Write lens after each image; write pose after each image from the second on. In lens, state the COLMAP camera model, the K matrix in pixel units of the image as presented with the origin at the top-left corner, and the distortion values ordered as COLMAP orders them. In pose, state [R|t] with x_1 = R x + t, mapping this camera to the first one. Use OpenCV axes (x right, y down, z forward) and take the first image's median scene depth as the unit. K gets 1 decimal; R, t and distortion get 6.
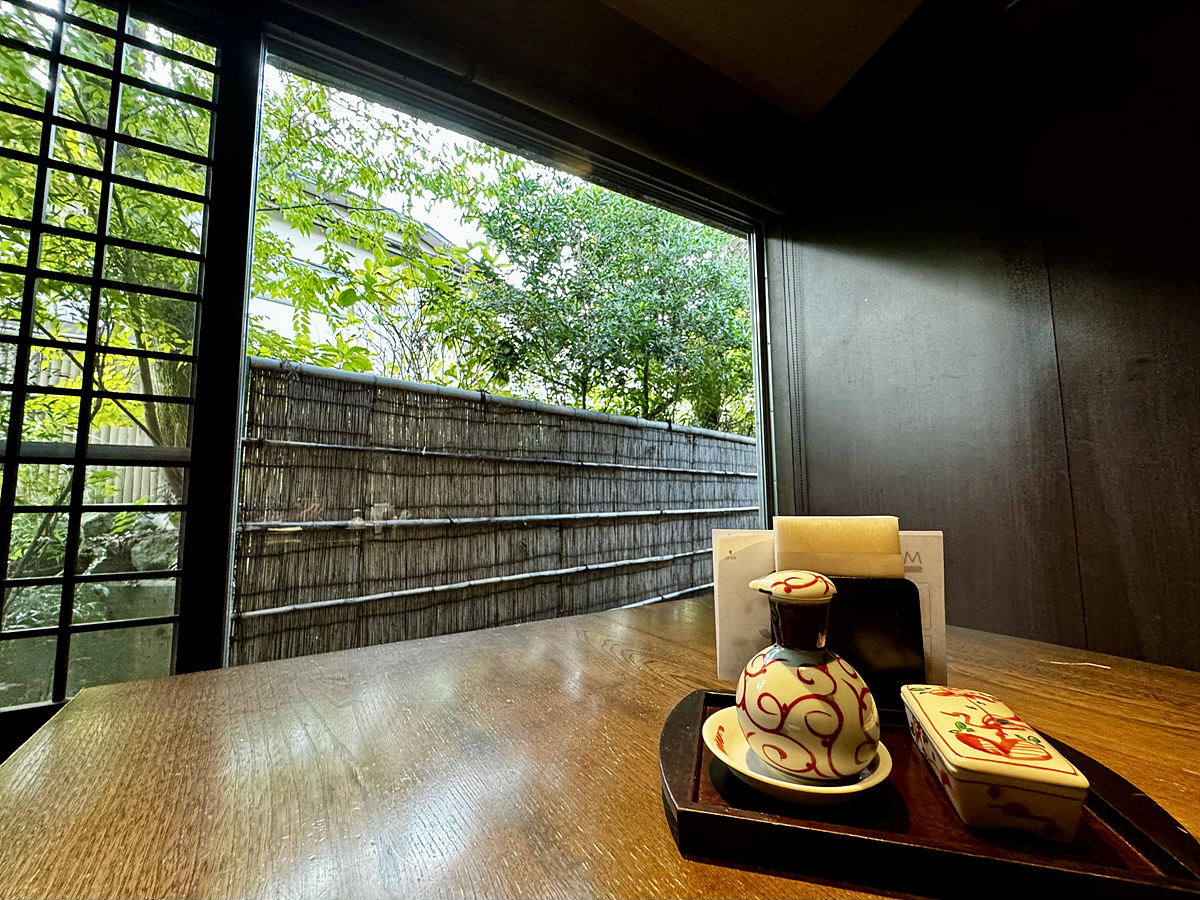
lens RADIAL K [[482.5, 0, 598.2], [0, 482.5, 448.6], [0, 0, 1]] dist [-0.002491, 0.000757]
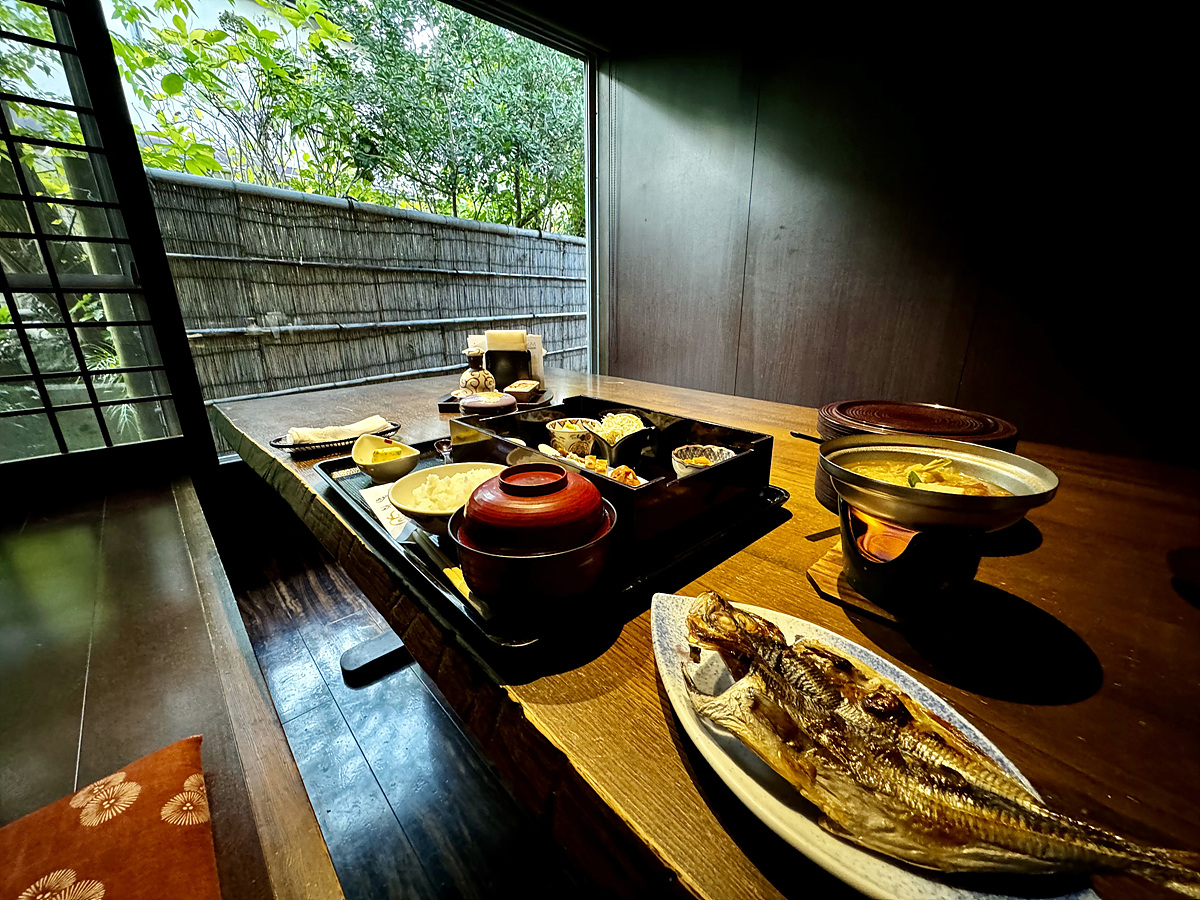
lens RADIAL K [[482.5, 0, 602.4], [0, 482.5, 446.0], [0, 0, 1]] dist [-0.002491, 0.000757]
pose [[0.978029, -0.060369, 0.199536, 0.052259], [-0.022751, 0.920526, 0.390018, -0.043887], [-0.207223, -0.385988, 0.898928, -0.239583]]
